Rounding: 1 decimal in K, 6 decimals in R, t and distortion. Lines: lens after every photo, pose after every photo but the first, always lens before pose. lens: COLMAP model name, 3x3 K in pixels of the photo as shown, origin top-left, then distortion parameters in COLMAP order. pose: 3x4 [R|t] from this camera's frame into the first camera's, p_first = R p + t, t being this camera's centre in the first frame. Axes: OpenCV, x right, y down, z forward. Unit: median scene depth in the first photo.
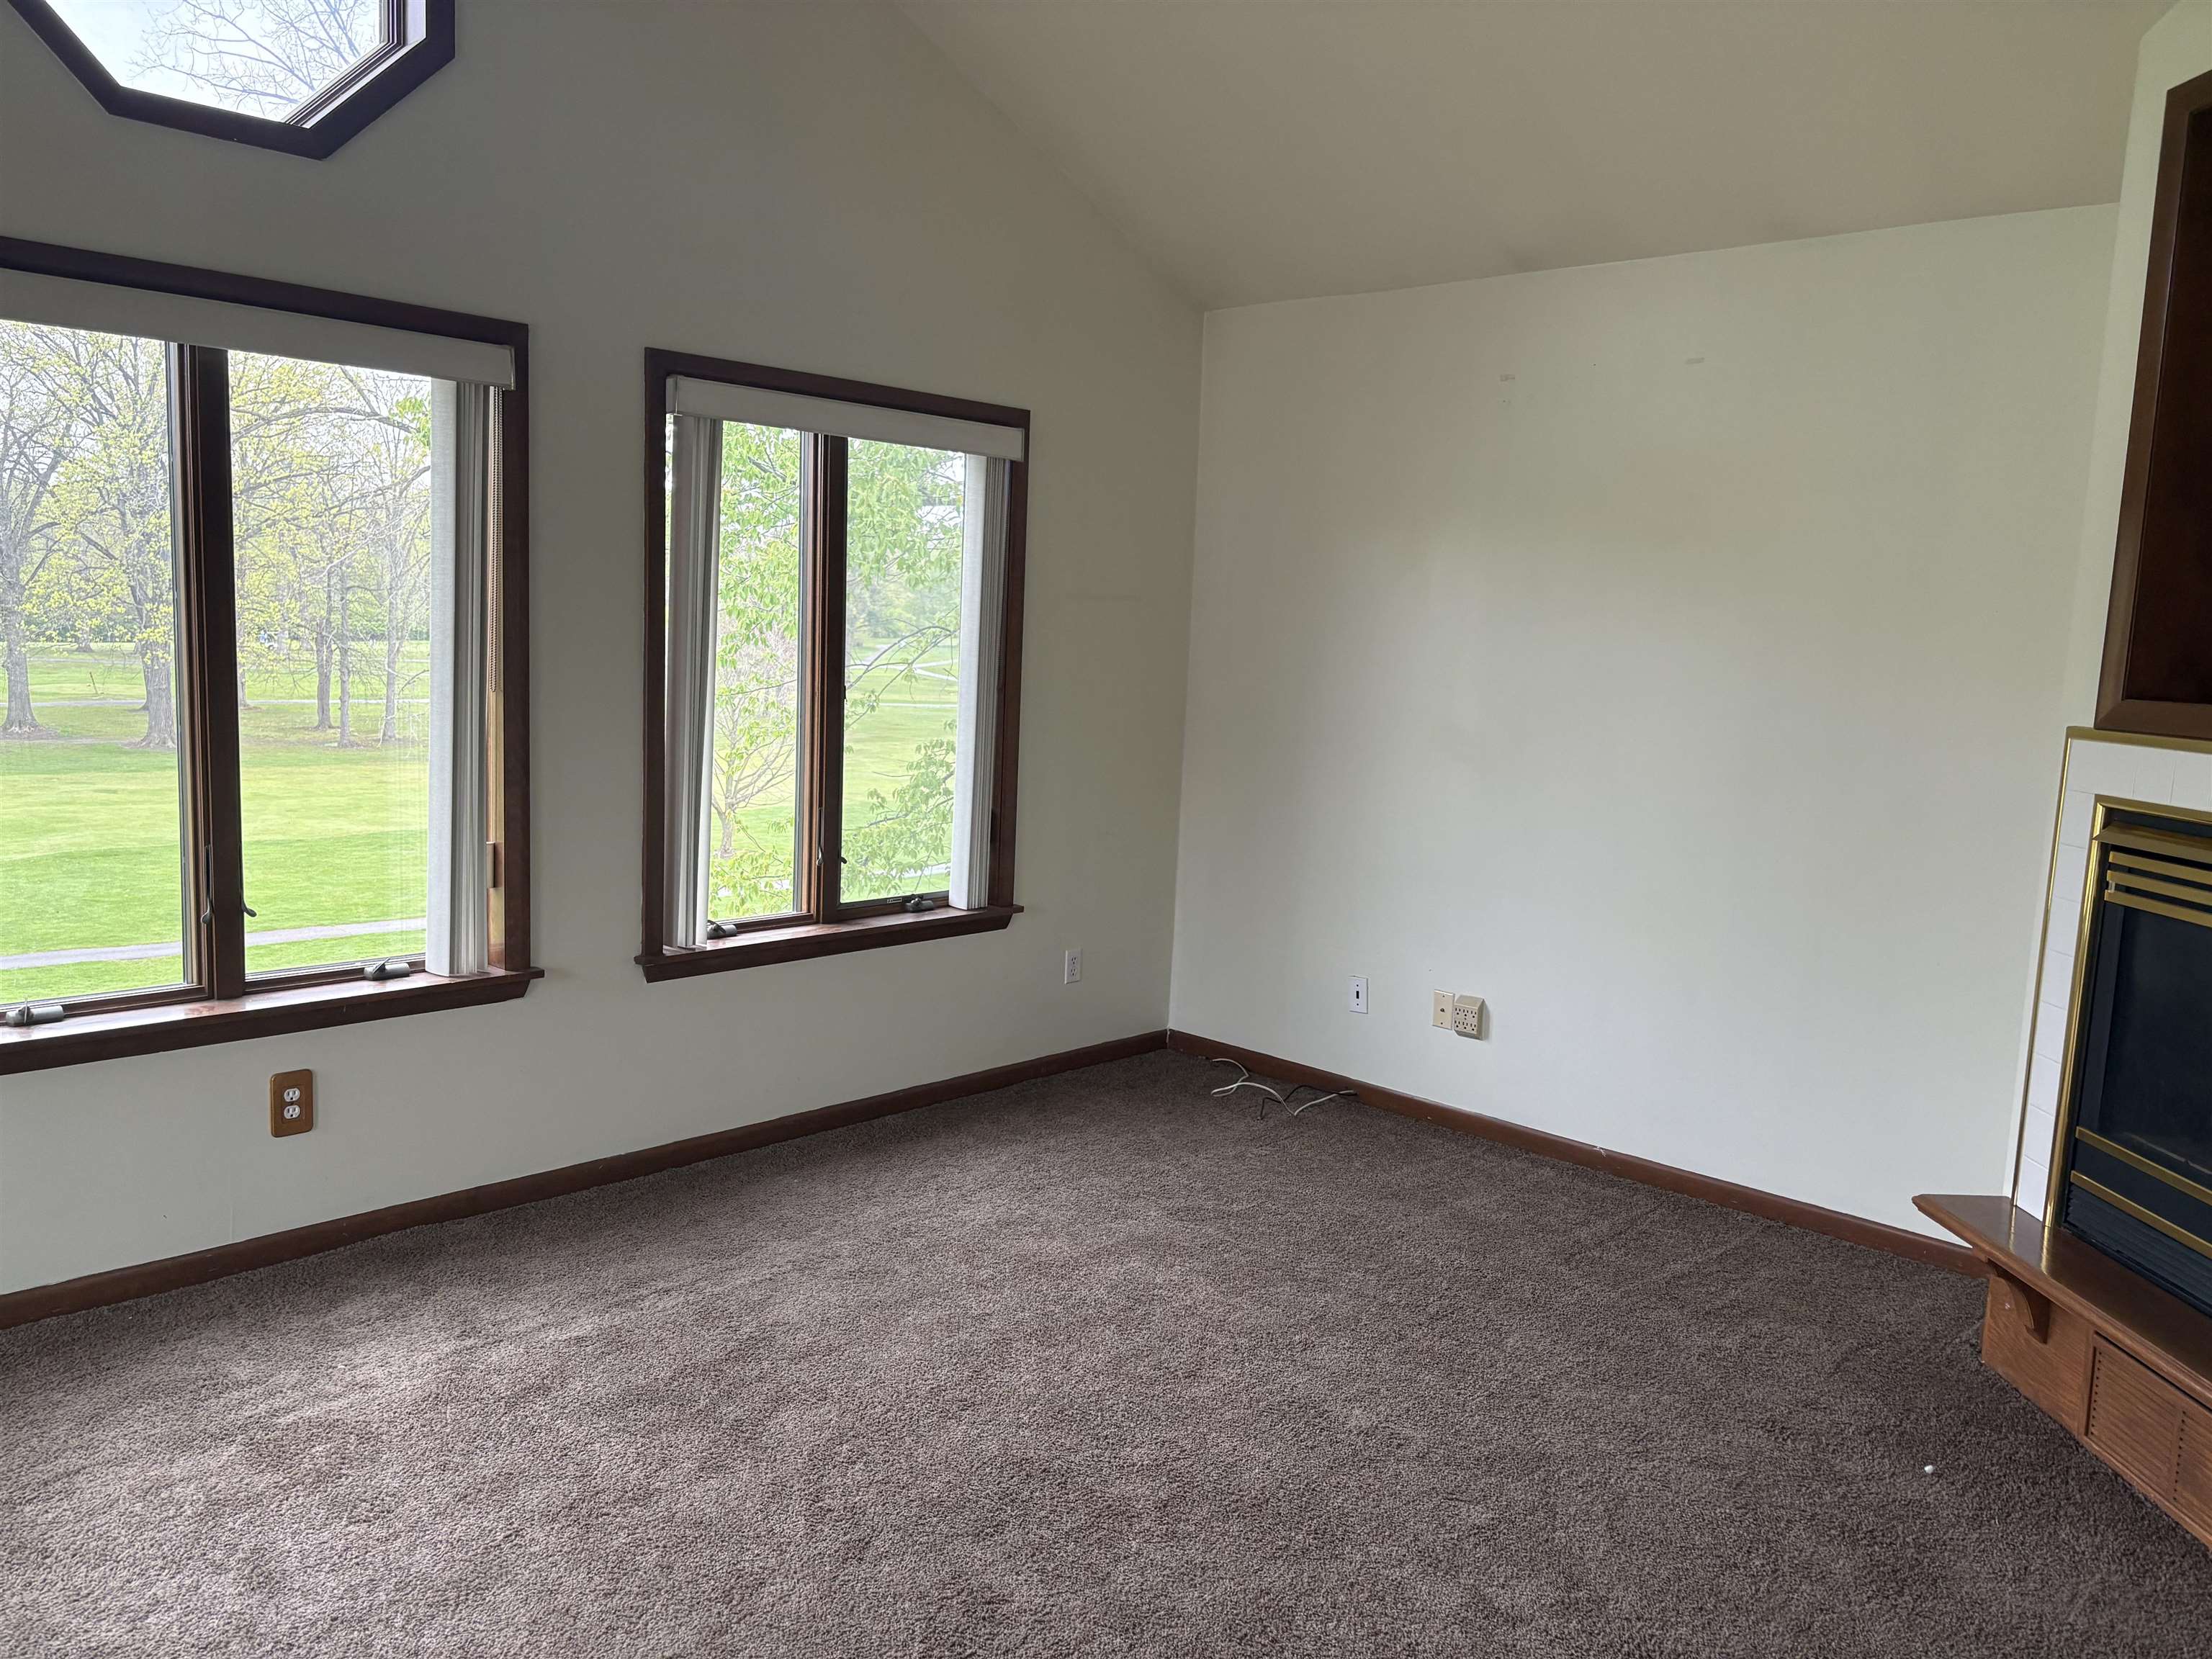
lens RADIAL K [[1667.8, 0, 1107.1], [0, 1667.8, 833.5], [0, 0, 1]] dist [0.078988, -0.095825]
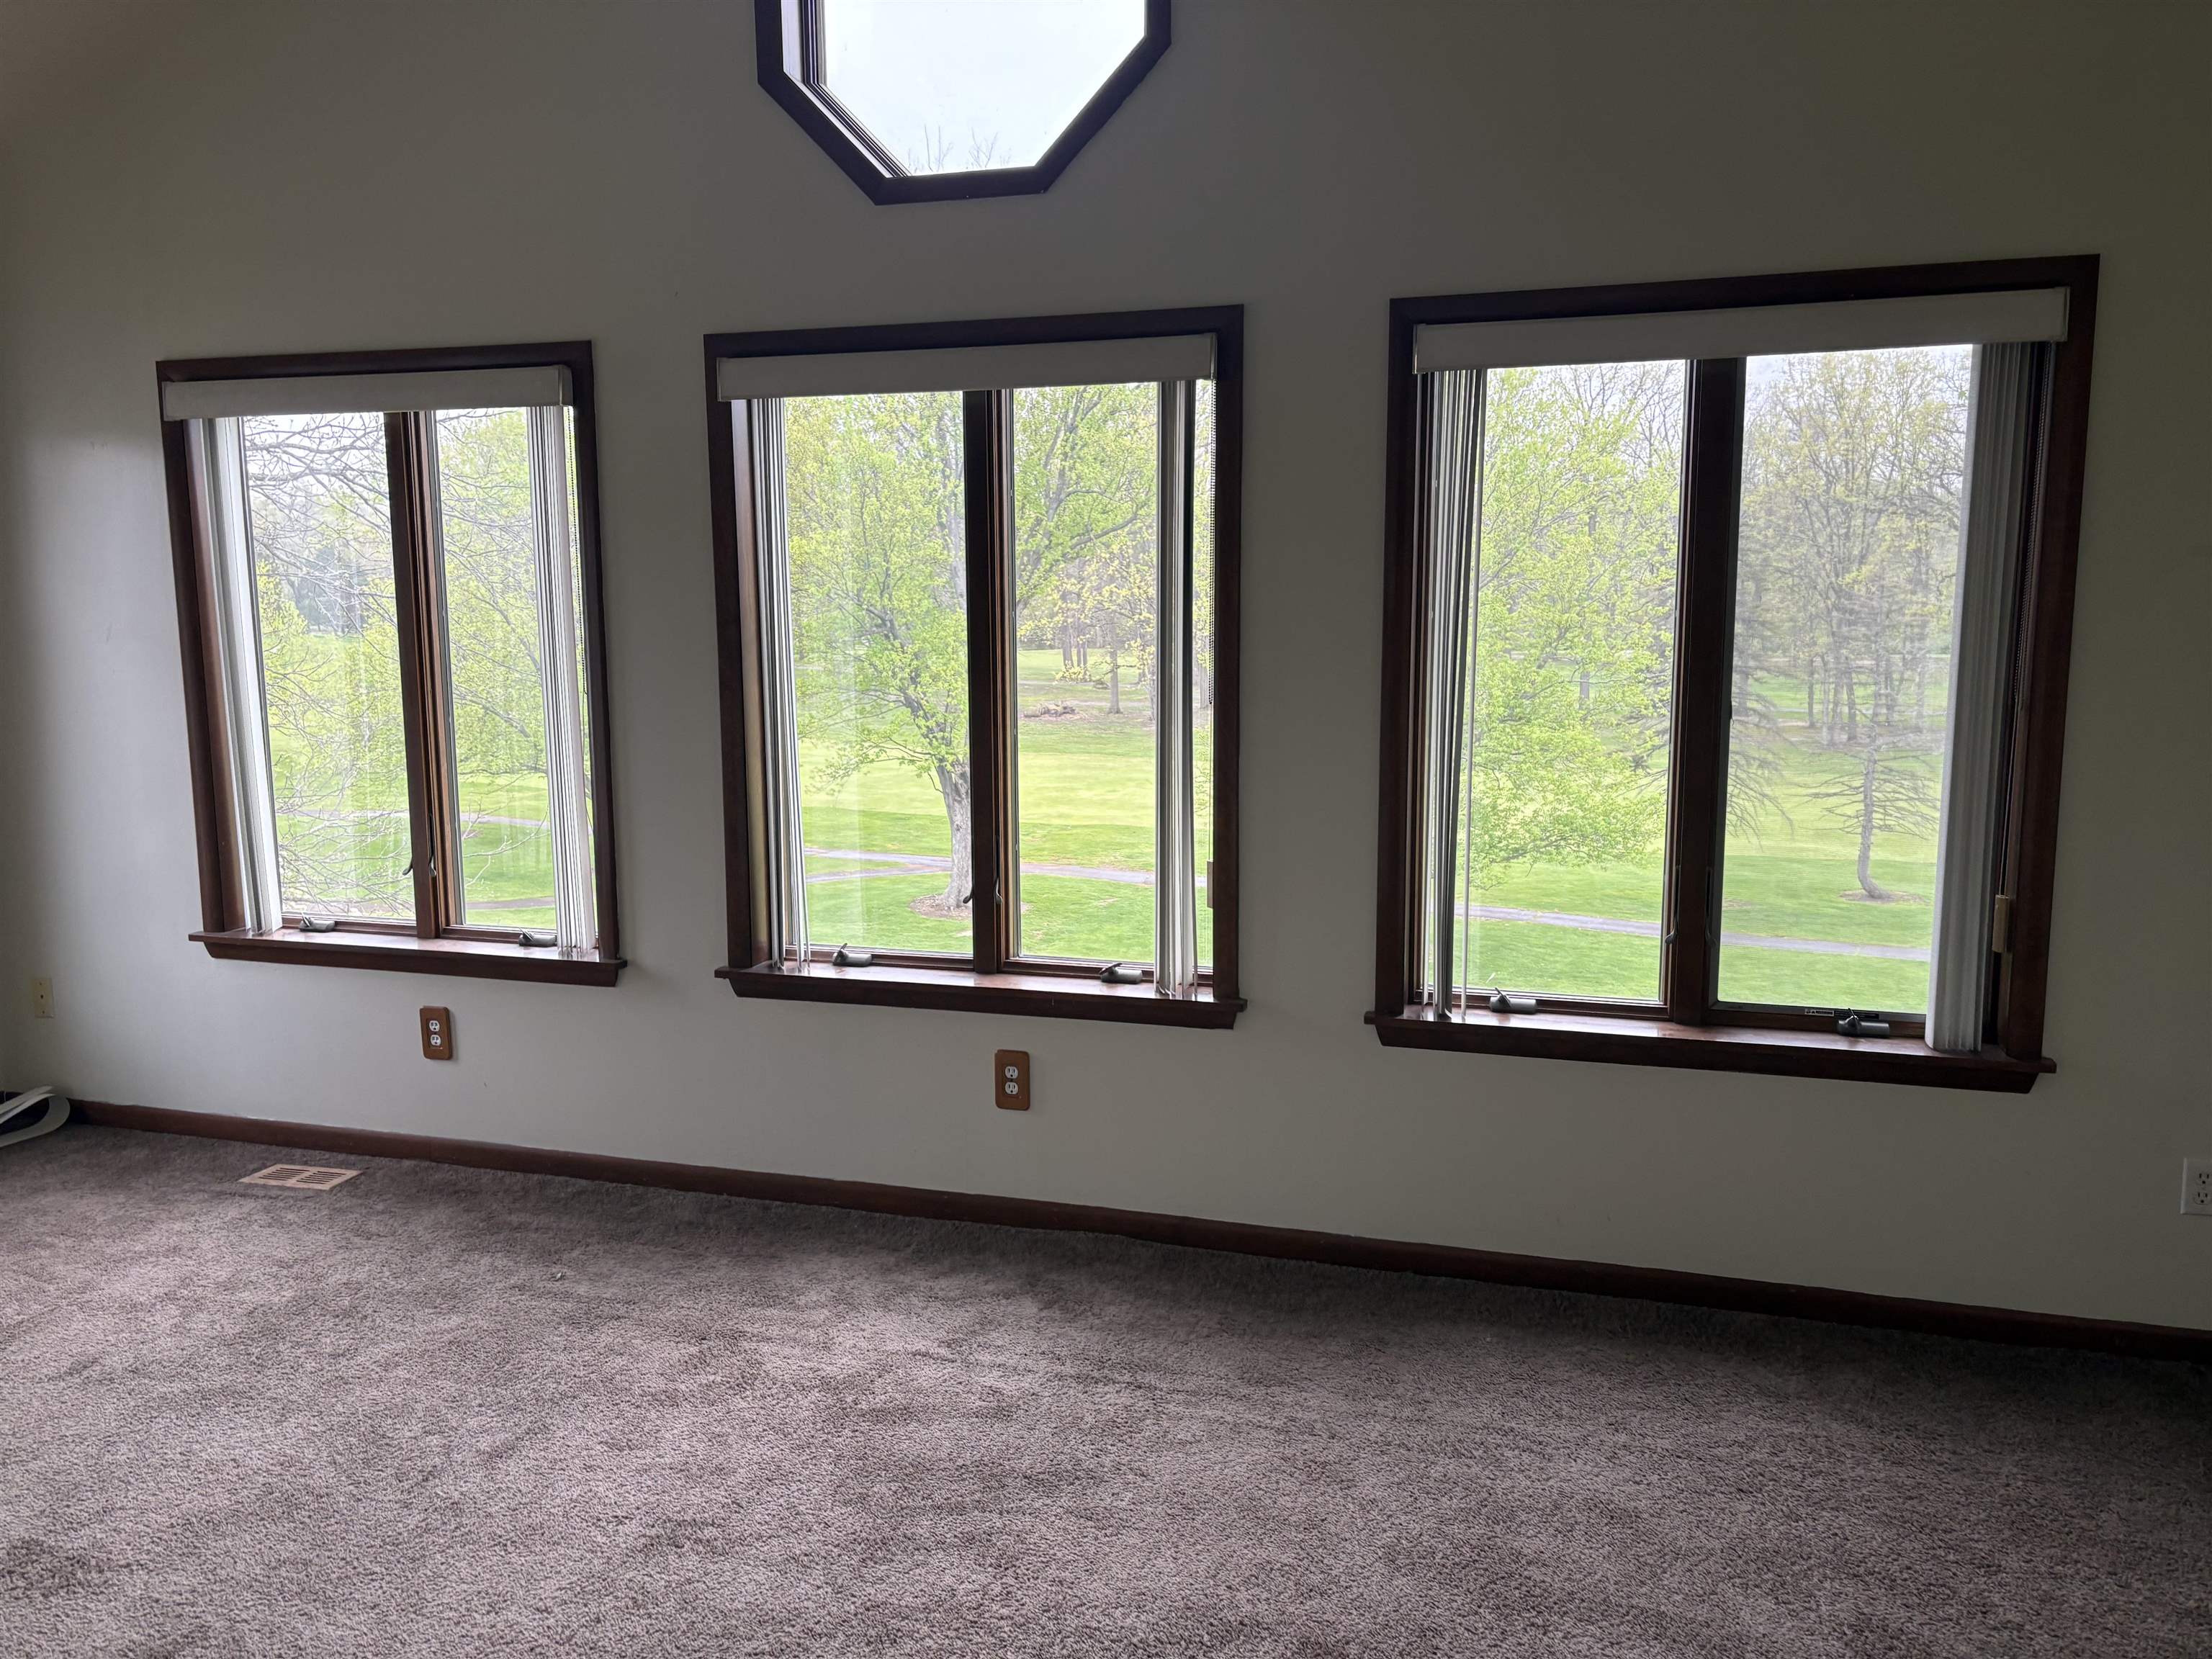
lens RADIAL K [[1637.3, 0, 1106.6], [0, 1637.3, 809.7], [0, 0, 1]] dist [0.148722, -0.253858]
pose [[0.445404, 0.061607, -0.893208, 0.440963], [-0.095020, 0.995248, 0.021262, -0.037552], [0.890273, 0.075402, 0.449141, 0.534672]]
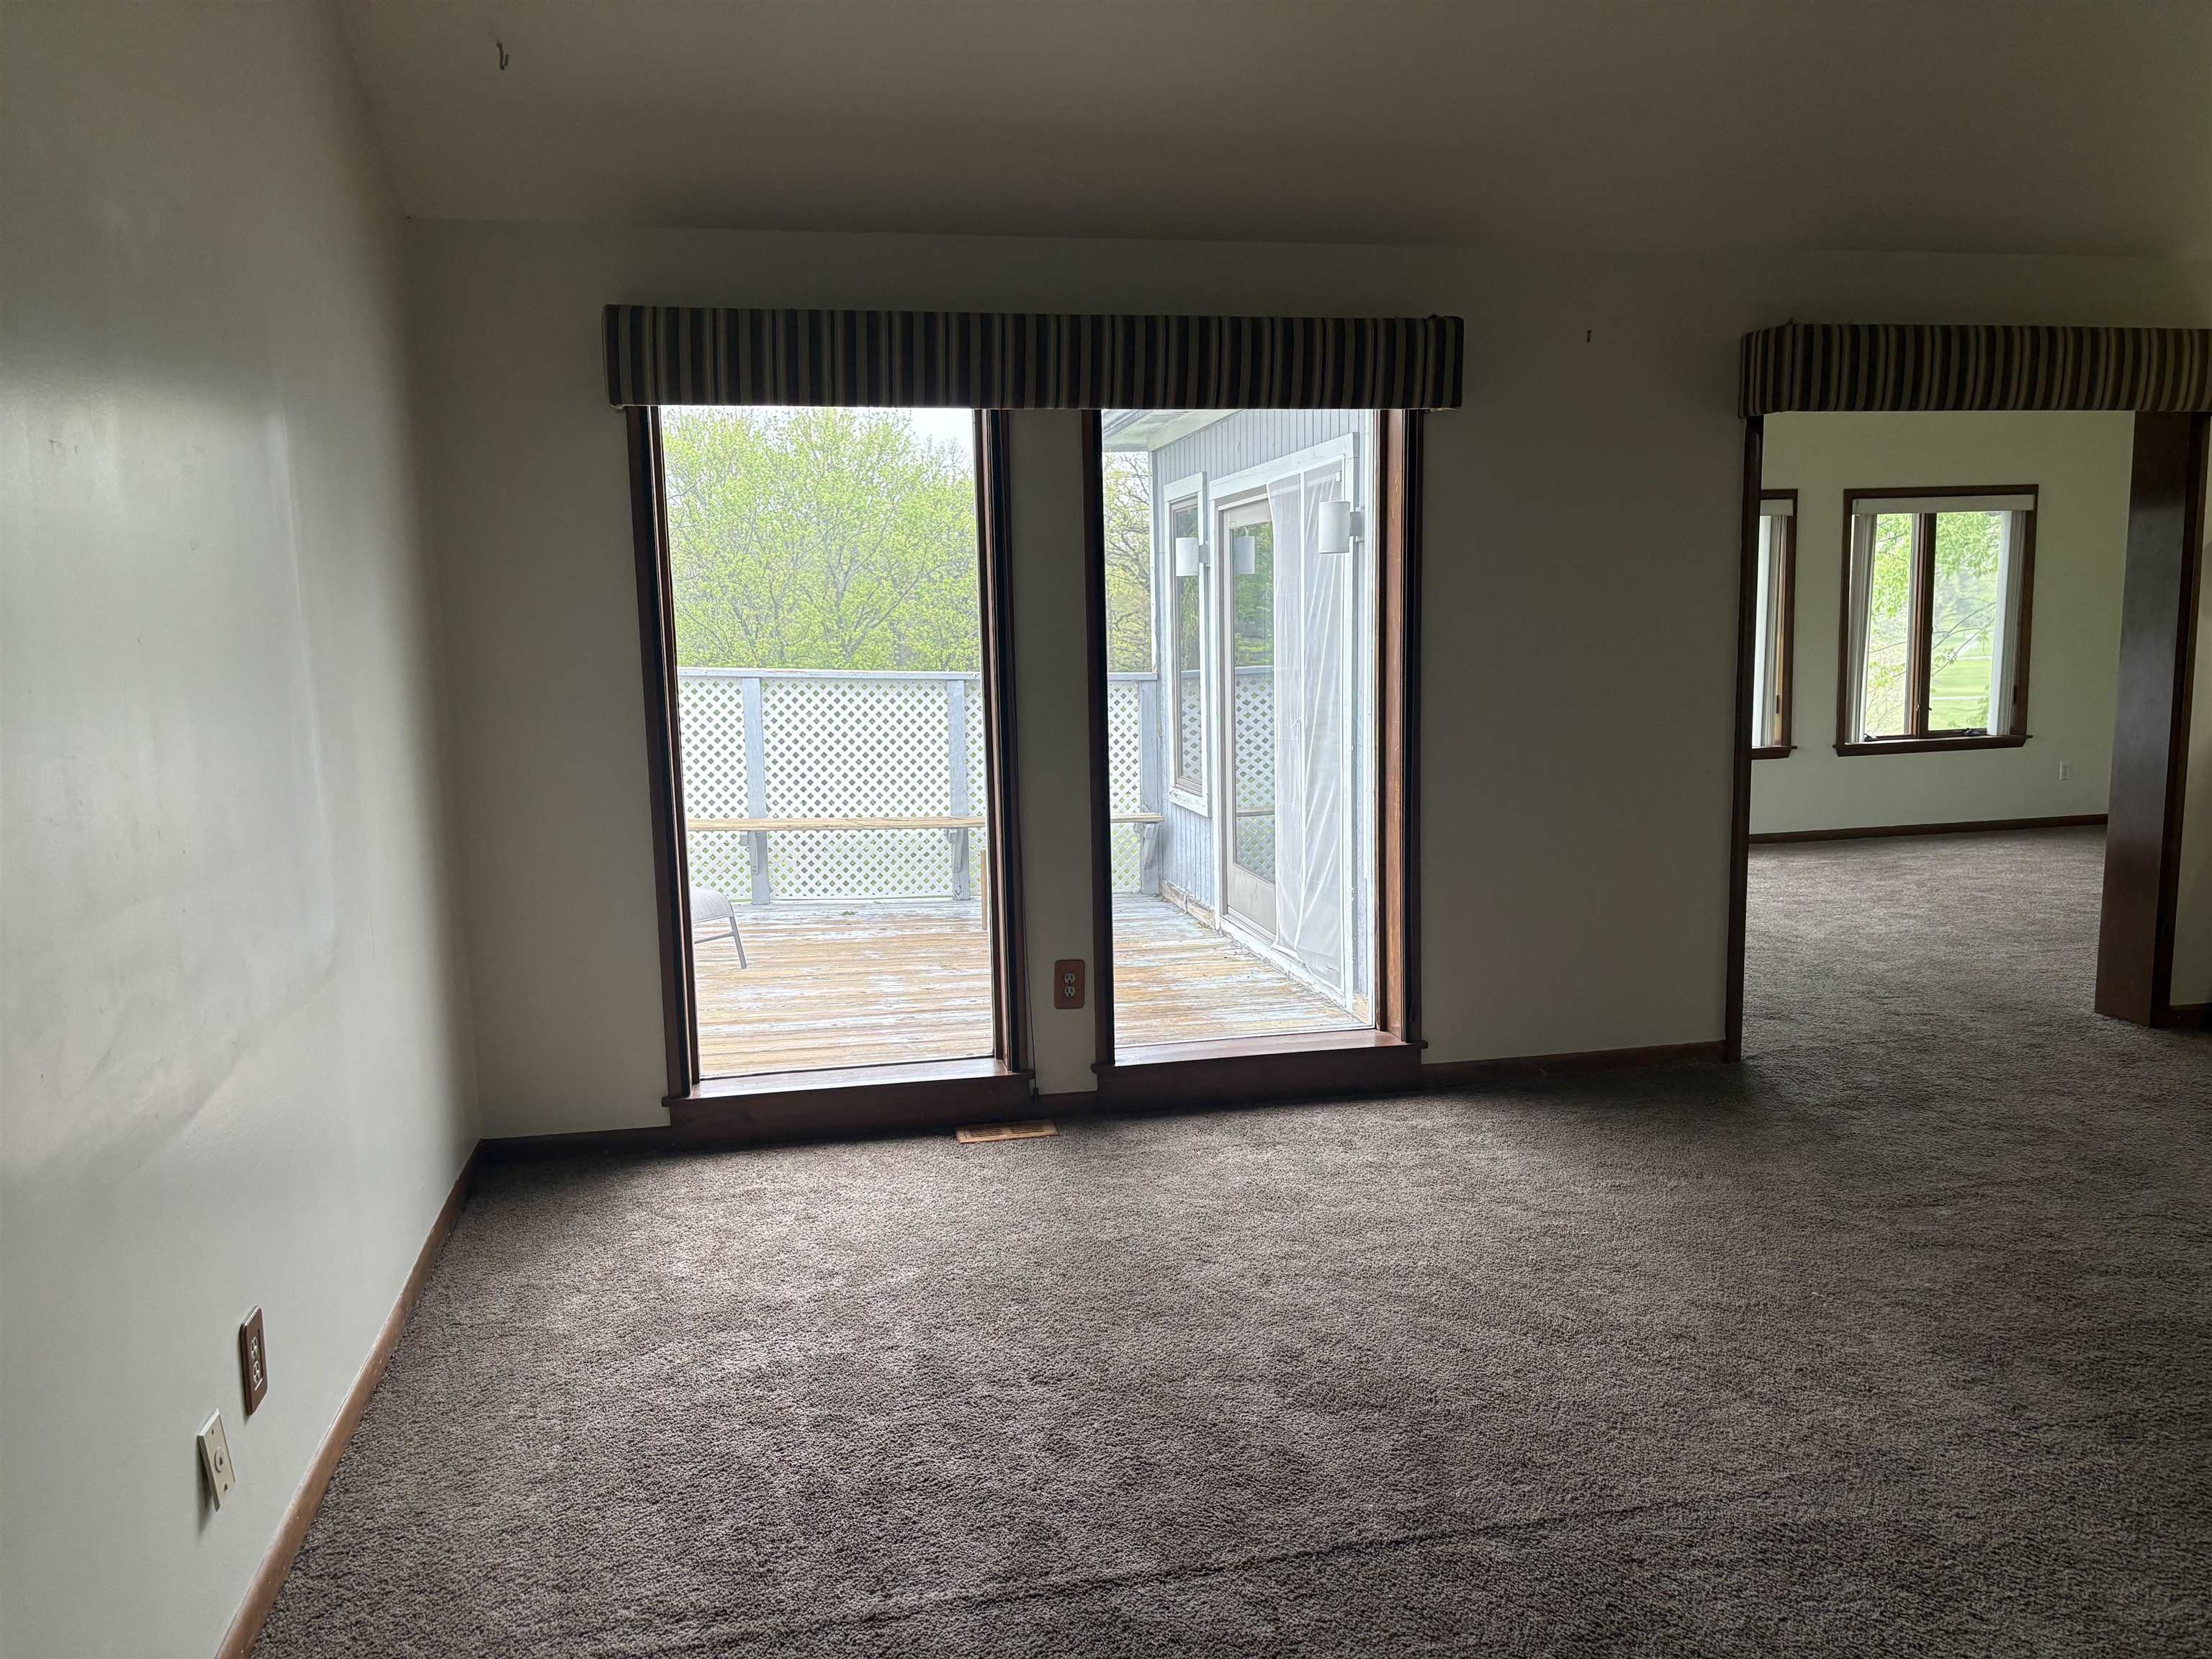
lens RADIAL K [[1580.3, 0, 1100.6], [0, 1580.3, 833.7], [0, 0, 1]] dist [-0.012310, -0.005826]
pose [[0.803604, 0.019092, -0.594858, 0.228945], [-0.016685, 0.999815, 0.009550, 0.208379], [0.594931, 0.002251, 0.803774, -1.503057]]
